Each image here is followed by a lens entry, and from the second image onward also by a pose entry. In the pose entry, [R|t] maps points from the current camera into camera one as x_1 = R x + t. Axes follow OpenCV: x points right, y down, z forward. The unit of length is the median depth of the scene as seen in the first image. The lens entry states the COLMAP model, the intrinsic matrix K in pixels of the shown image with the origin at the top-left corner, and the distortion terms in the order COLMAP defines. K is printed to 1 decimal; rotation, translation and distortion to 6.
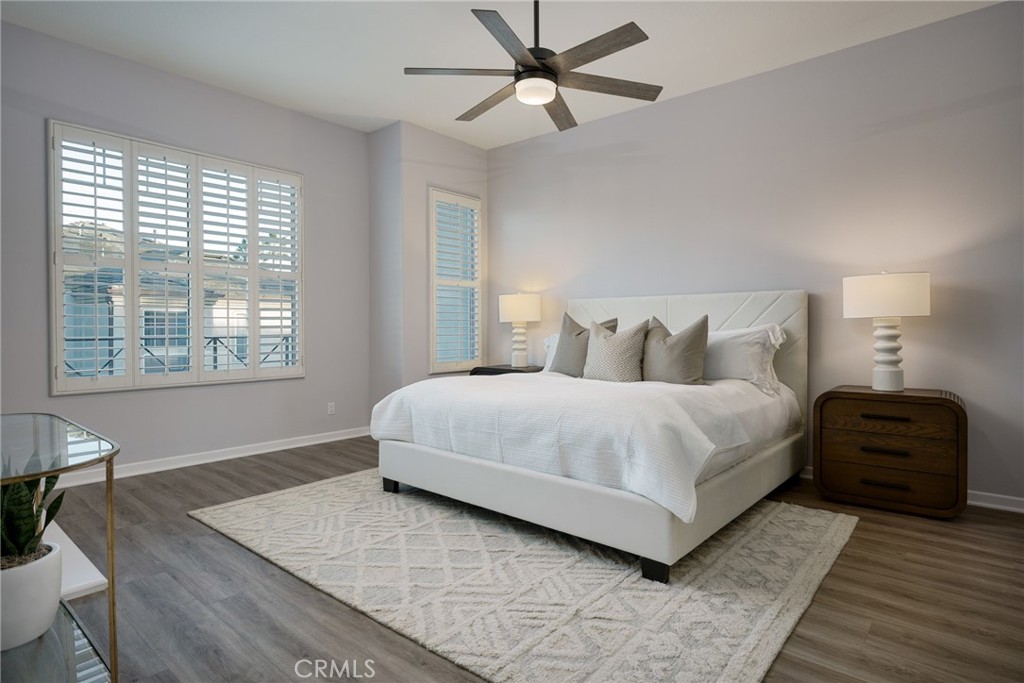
lens RADIAL K [[553.5, 0, 512.0], [0, 553.5, 341.5], [0, 0, 1]] dist [0.003220, 0.000334]
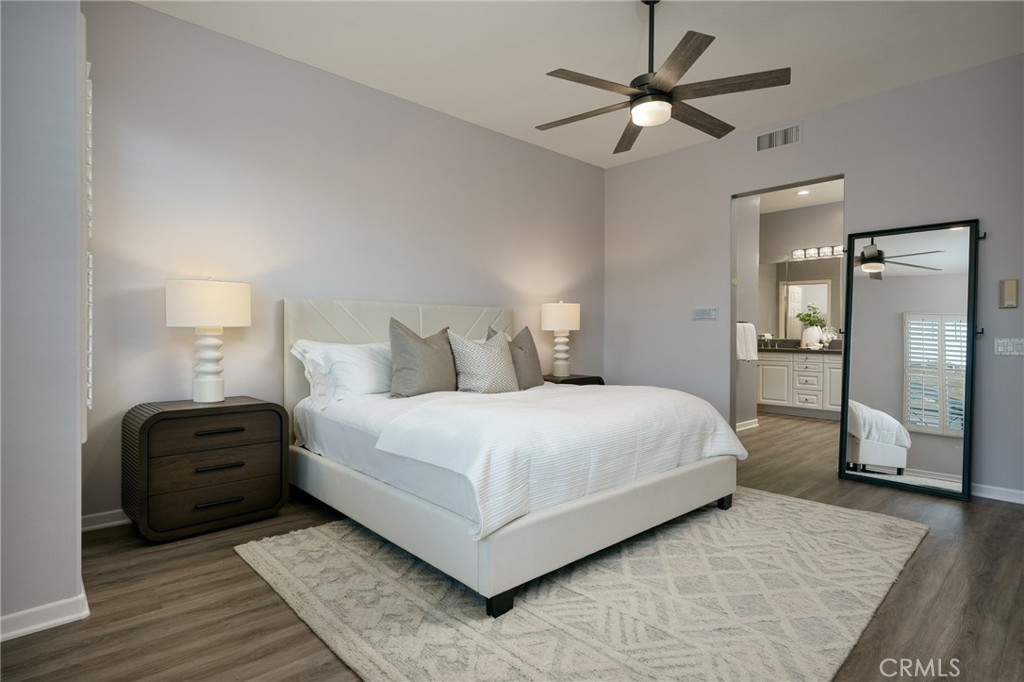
lens RADIAL K [[522.1, 0, 512.0], [0, 522.1, 341.0], [0, 0, 1]] dist [0.000841, -0.000060]
pose [[0.113320, -0.009205, 0.993516, -0.906883], [0.024811, 0.999671, 0.006432, -0.028156], [-0.993249, 0.023921, 0.113511, 1.073606]]
